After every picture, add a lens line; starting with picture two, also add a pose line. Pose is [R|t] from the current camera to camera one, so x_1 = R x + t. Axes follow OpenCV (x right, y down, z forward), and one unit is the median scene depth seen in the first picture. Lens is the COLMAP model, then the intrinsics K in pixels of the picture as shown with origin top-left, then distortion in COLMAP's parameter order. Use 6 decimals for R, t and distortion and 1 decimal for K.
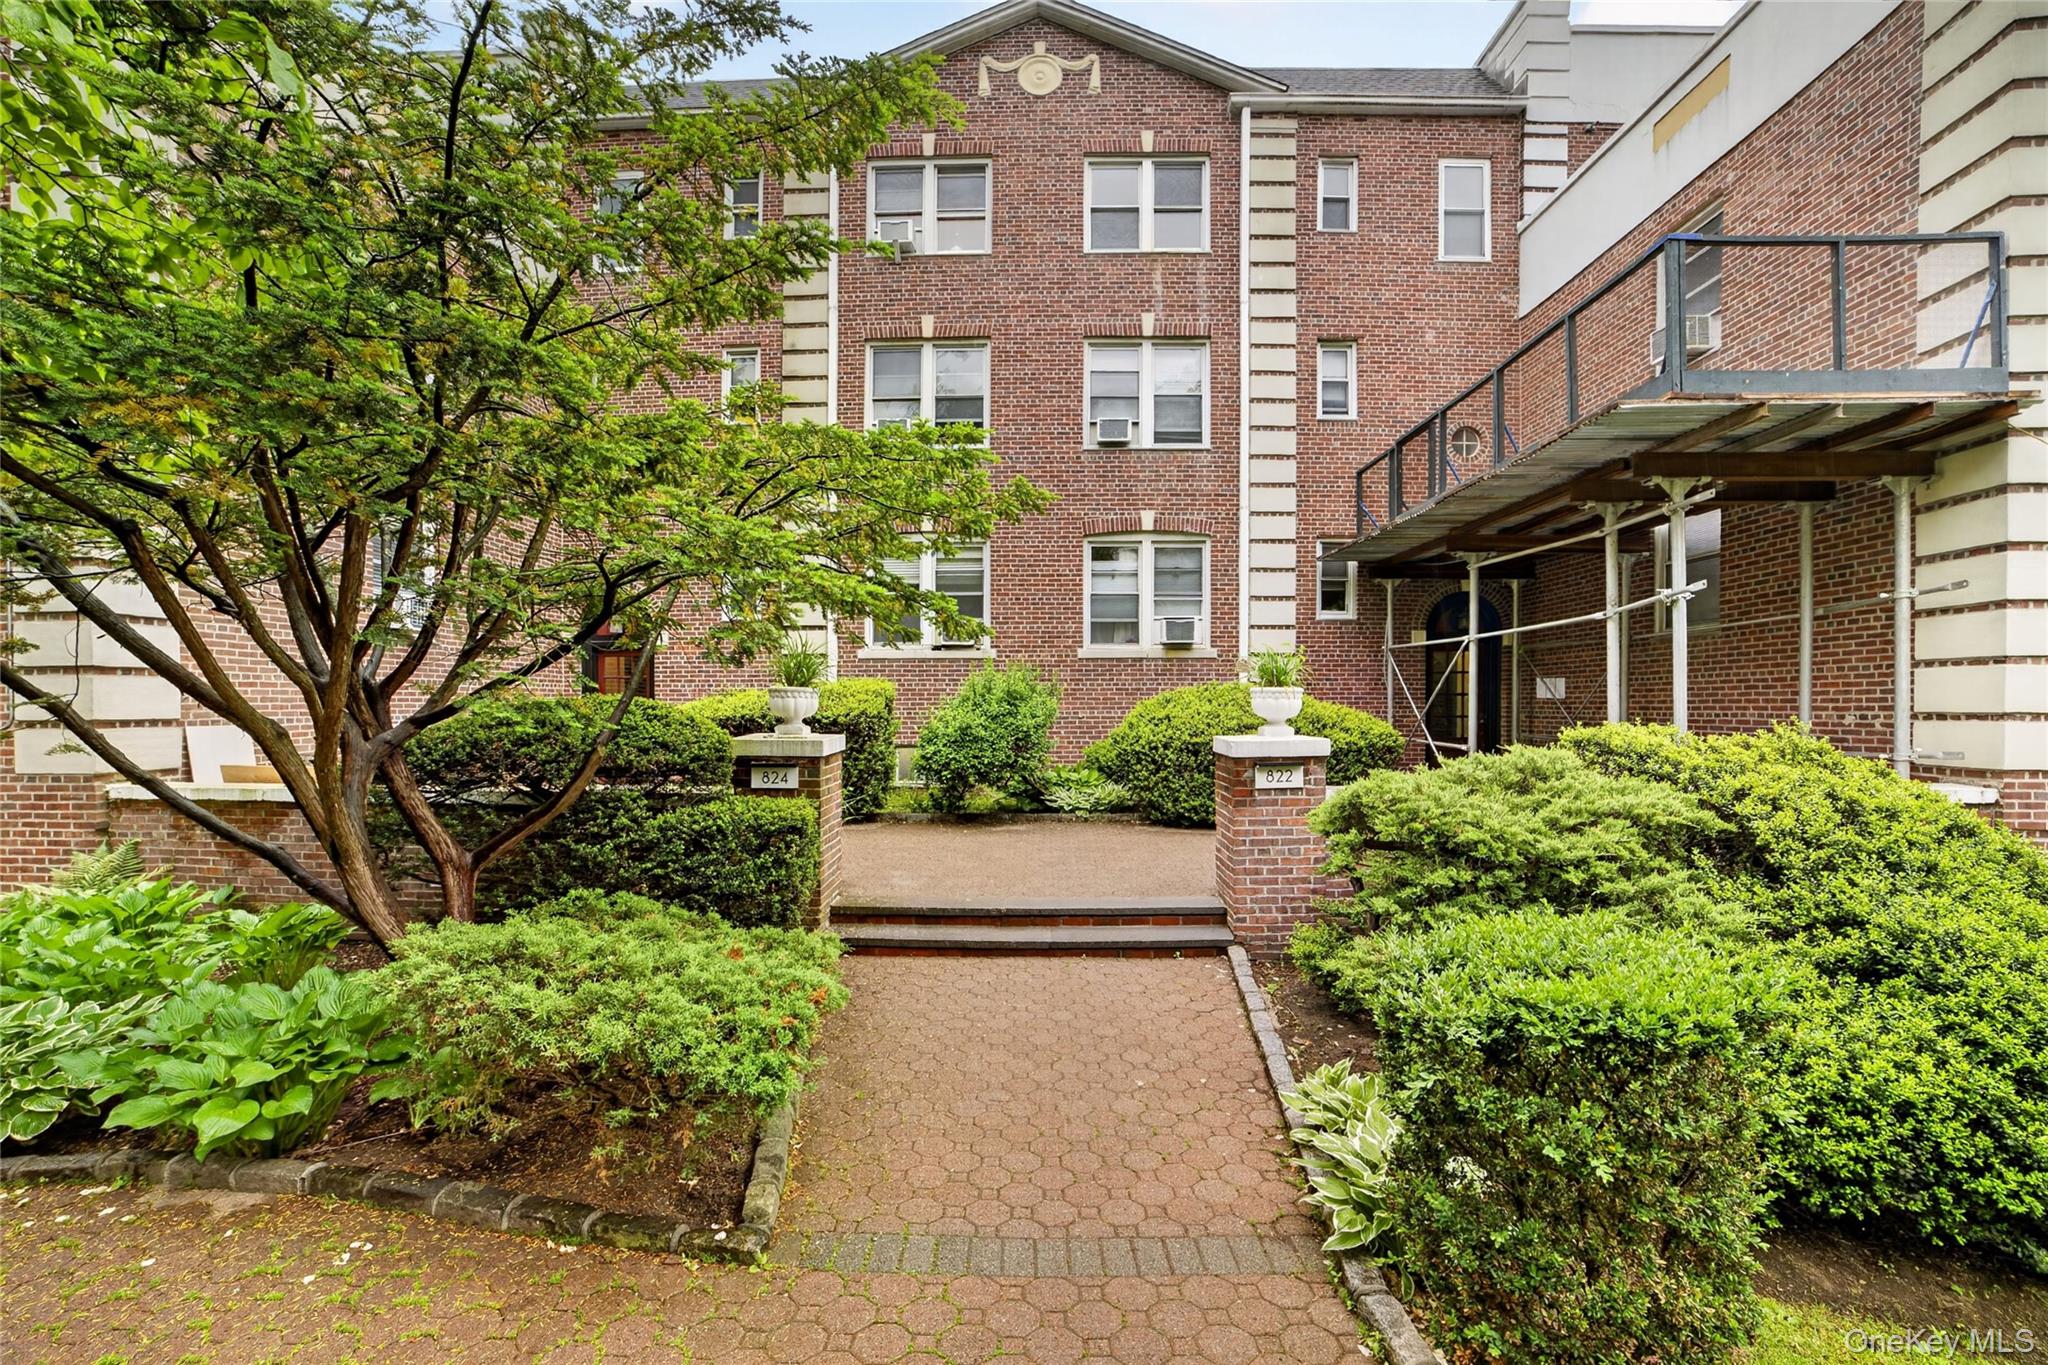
lens RADIAL K [[877.3, 0, 1025.9], [0, 877.3, 694.7], [0, 0, 1]] dist [-0.085882, 0.031535]
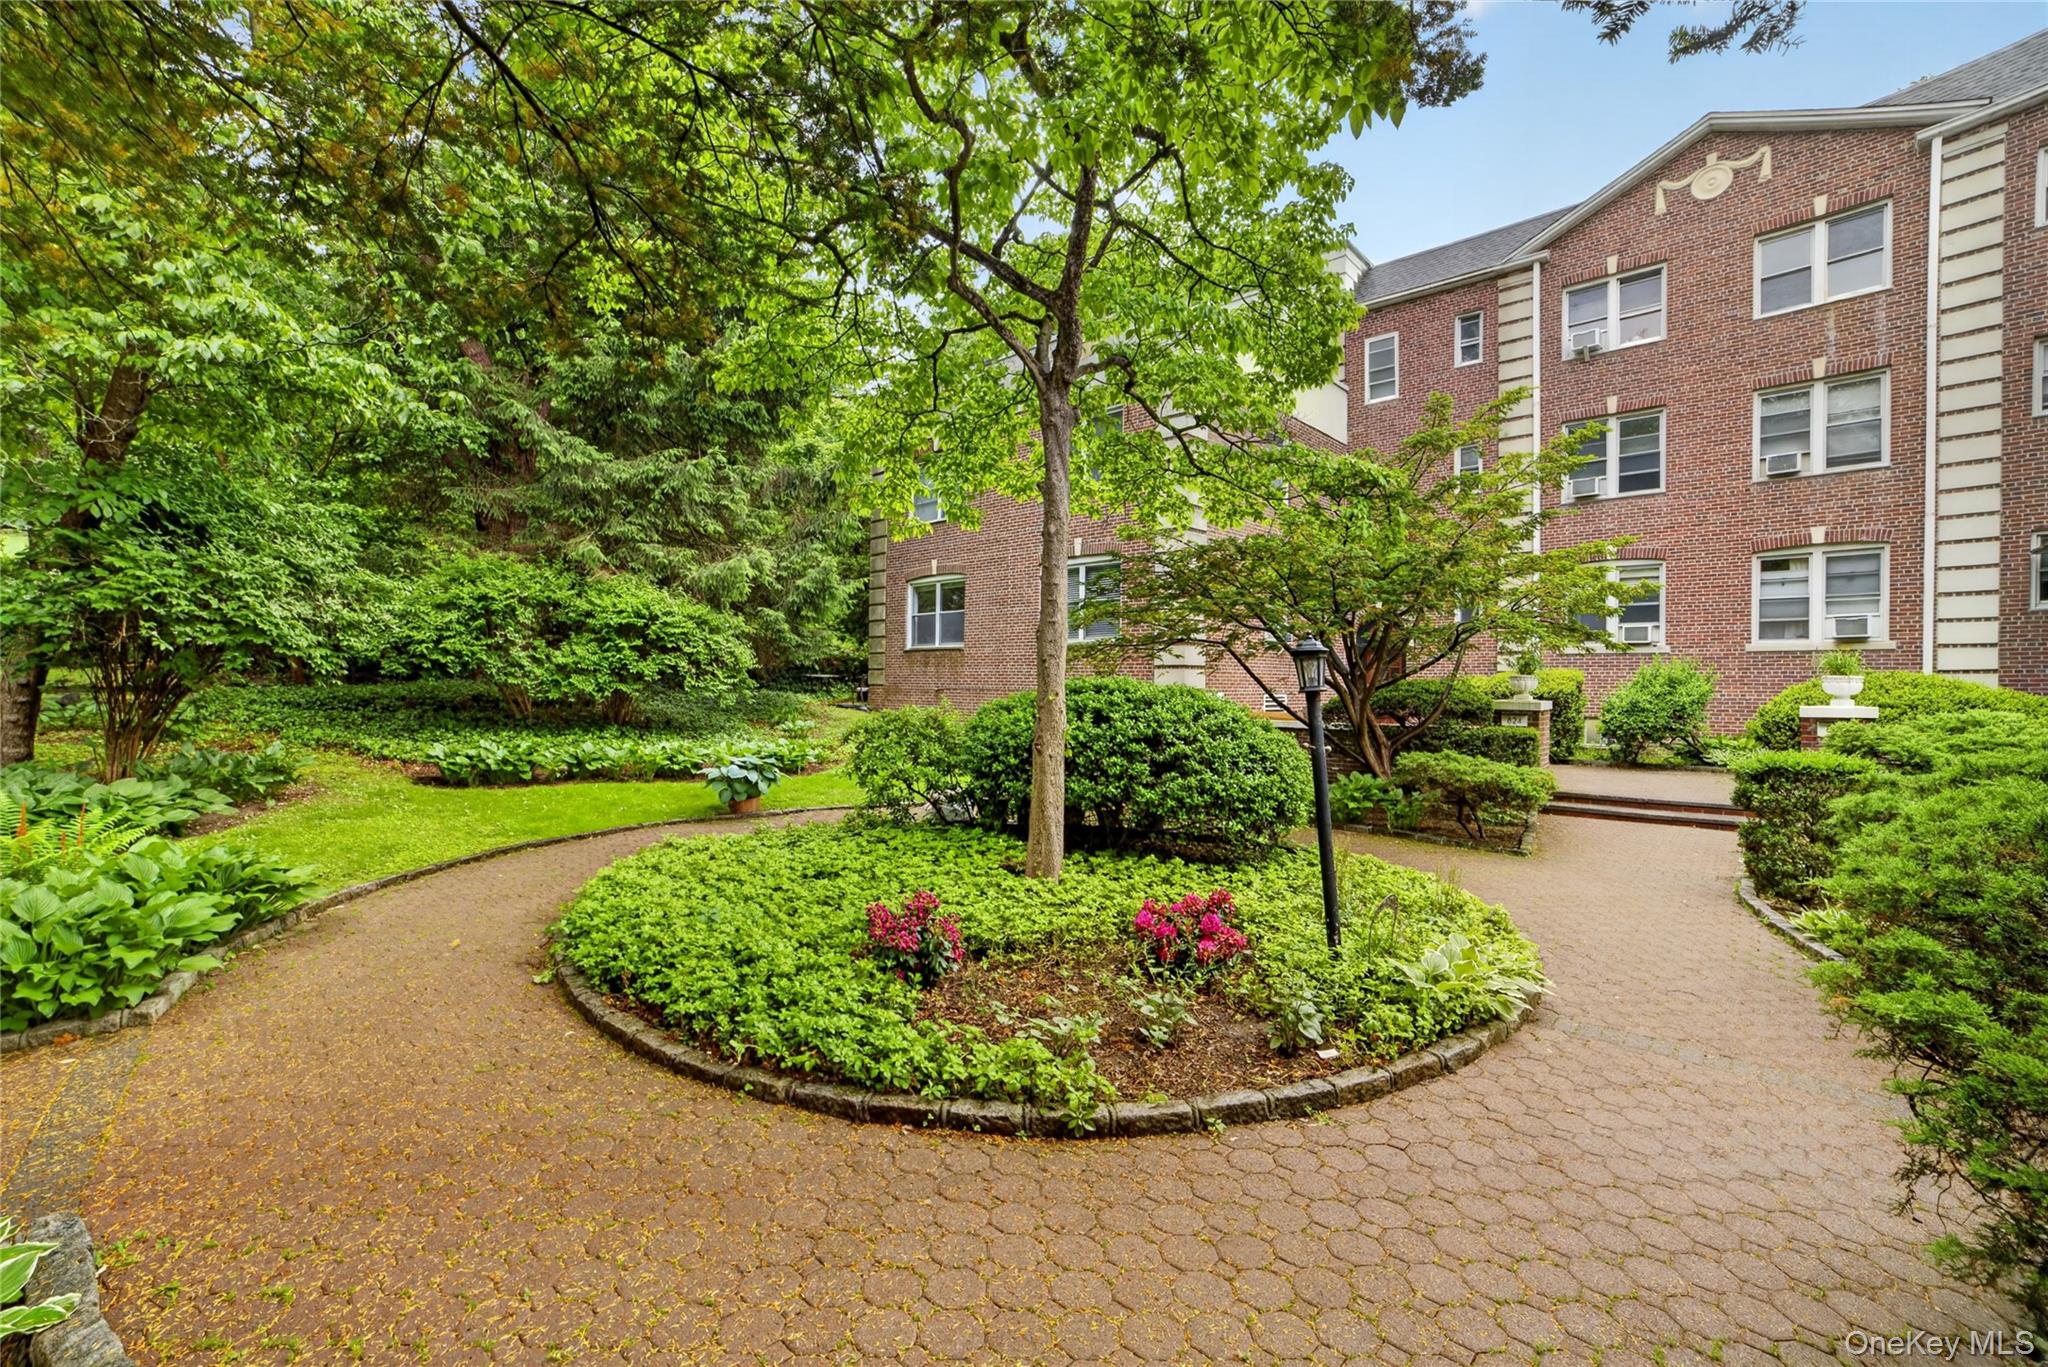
lens RADIAL K [[1129.1, 0, 1026.9], [0, 1129.1, 691.4], [0, 0, 1]] dist [-0.001793, -0.014702]
pose [[0.818779, 0.009708, -0.574027, 0.150150], [-0.005969, 0.999947, 0.008398, 0.007580], [0.574078, -0.003449, 0.818794, -0.949540]]
